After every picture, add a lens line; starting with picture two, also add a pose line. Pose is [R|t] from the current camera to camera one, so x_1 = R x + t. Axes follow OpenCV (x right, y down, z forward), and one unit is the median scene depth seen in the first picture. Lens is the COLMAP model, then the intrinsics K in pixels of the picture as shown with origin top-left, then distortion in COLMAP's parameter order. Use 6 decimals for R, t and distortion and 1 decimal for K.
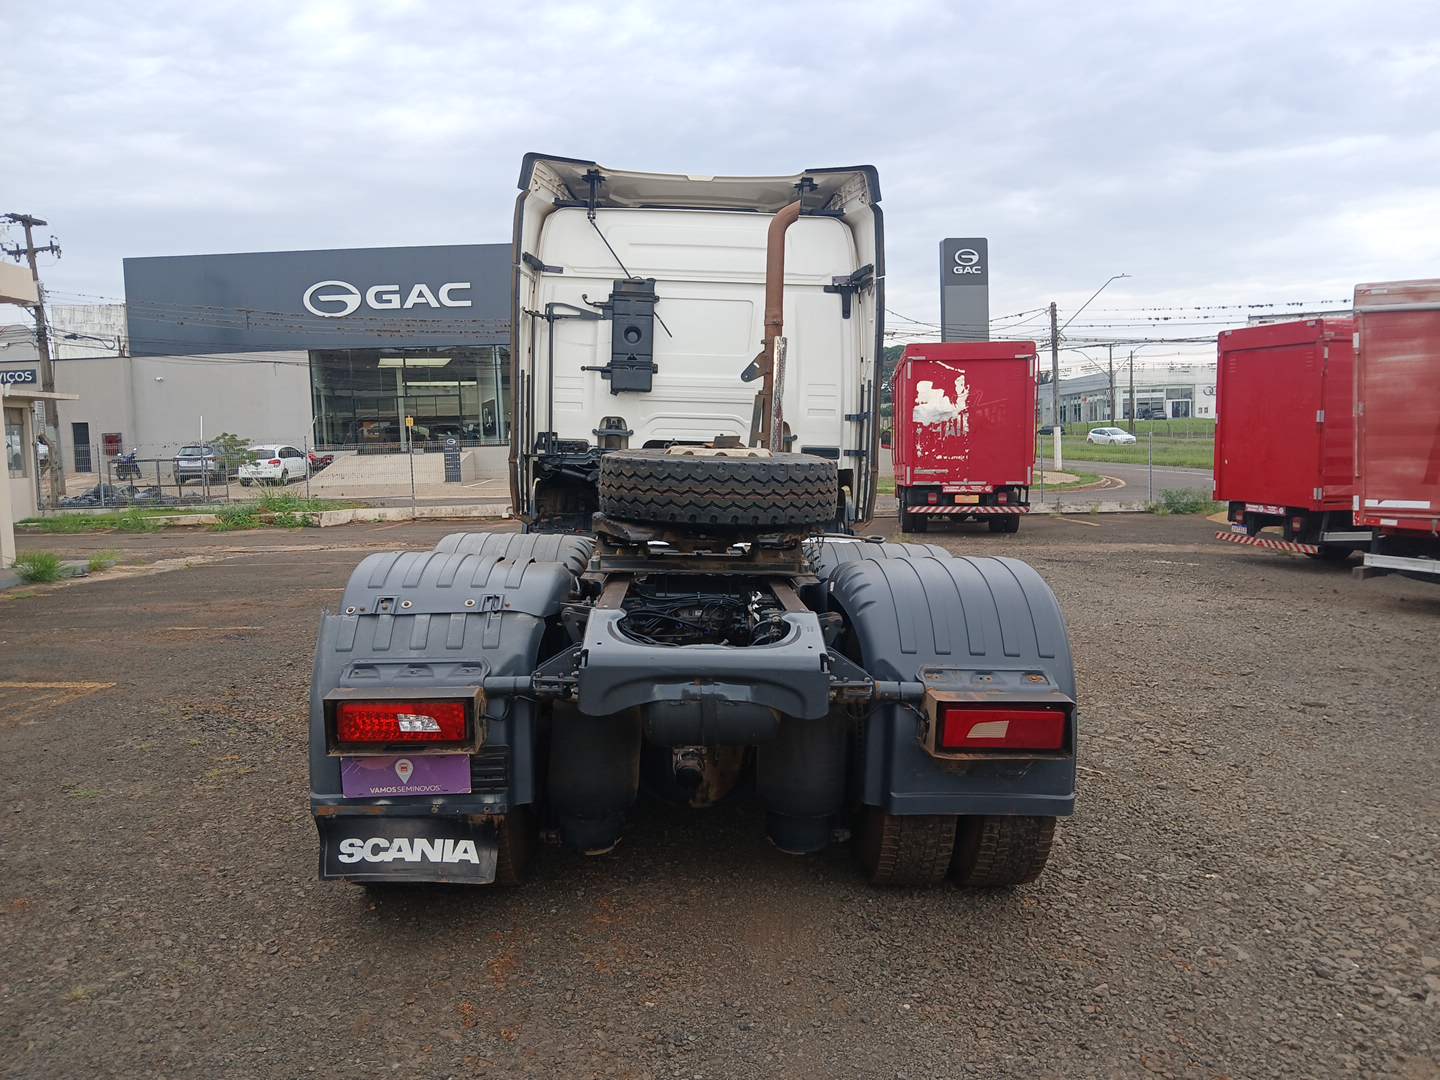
lens RADIAL K [[1090.1, 0, 720.0], [0, 1090.1, 540.0], [0, 0, 1]] dist [0.070892, -0.139996]
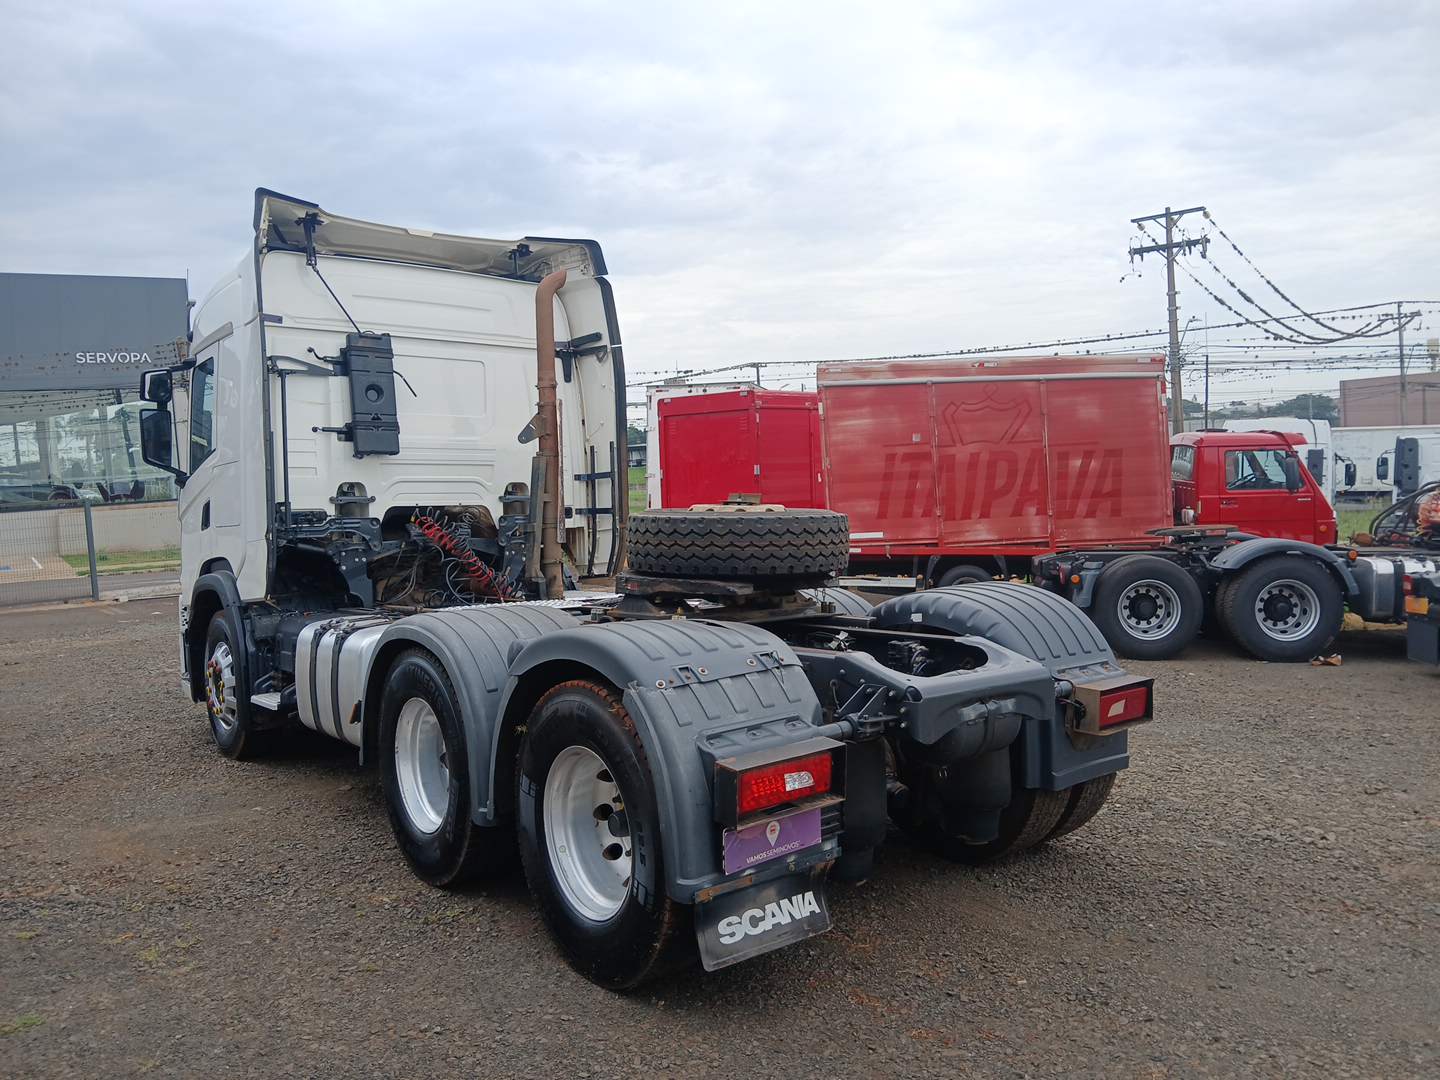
lens RADIAL K [[1098.4, 0, 720.8], [0, 1098.4, 534.7], [0, 0, 1]] dist [0.064277, -0.151926]
pose [[0.808721, -0.054809, 0.585634, -0.391457], [0.089344, 0.995543, -0.030207, -0.014868], [-0.581368, 0.076752, 0.810013, 0.084986]]
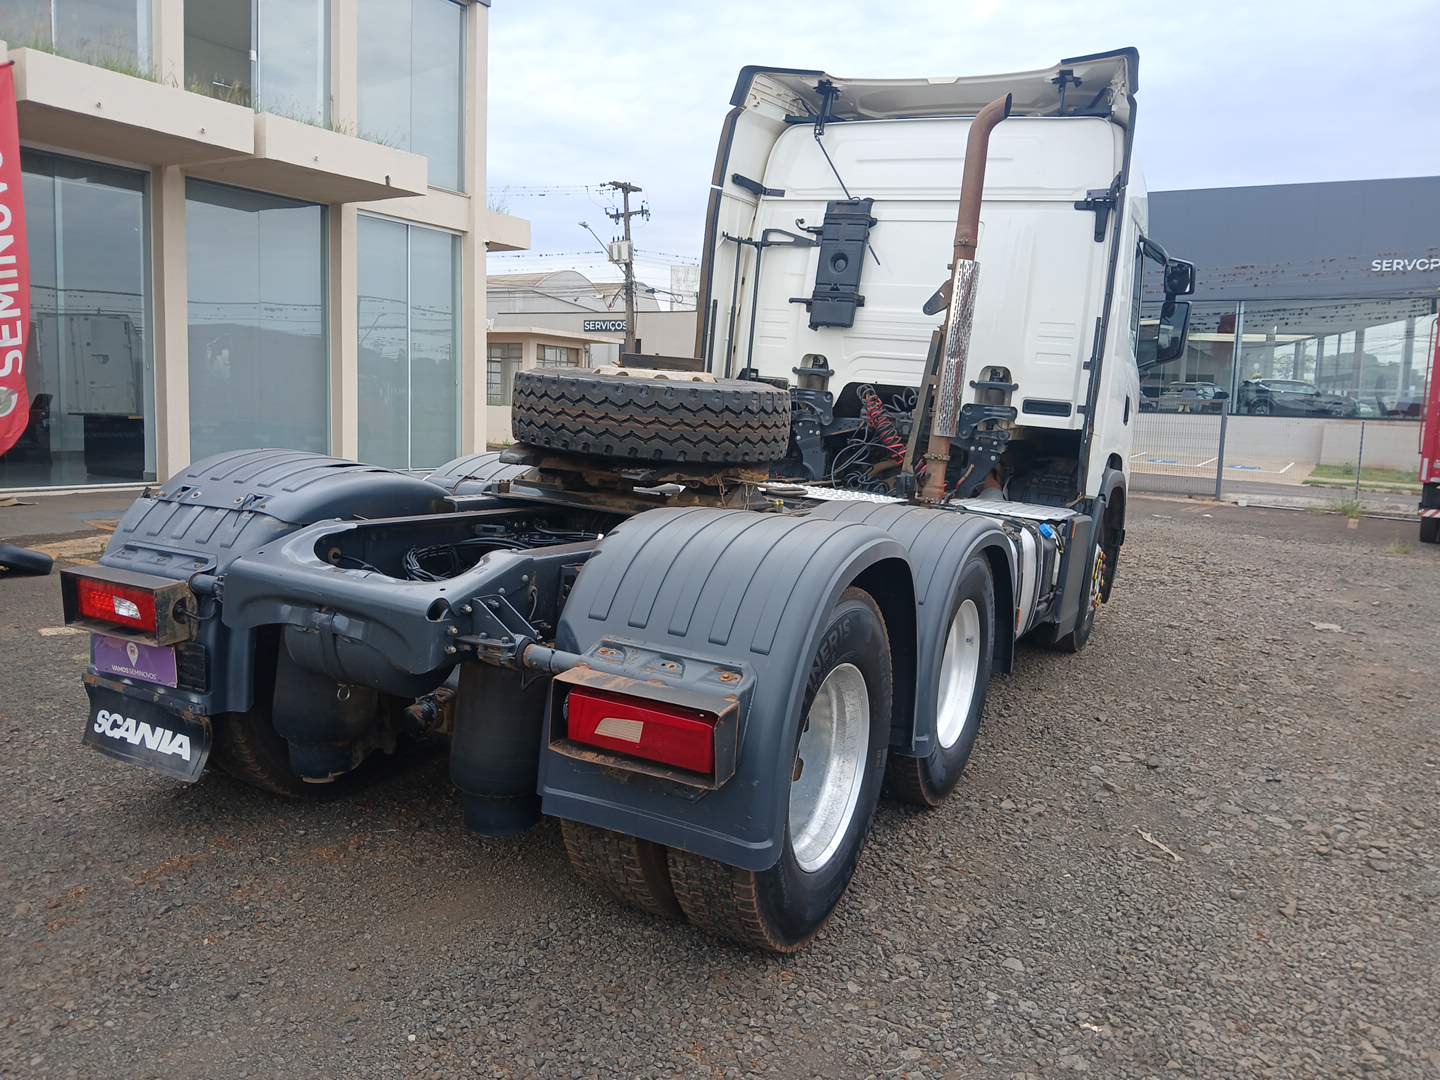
lens RADIAL K [[1098.4, 0, 720.8], [0, 1098.4, 534.7], [0, 0, 1]] dist [0.064277, -0.151926]
pose [[0.873320, 0.115142, -0.473344, 0.286351], [-0.102461, 0.993346, 0.052592, -0.003649], [0.476250, 0.002570, 0.879306, 0.157691]]
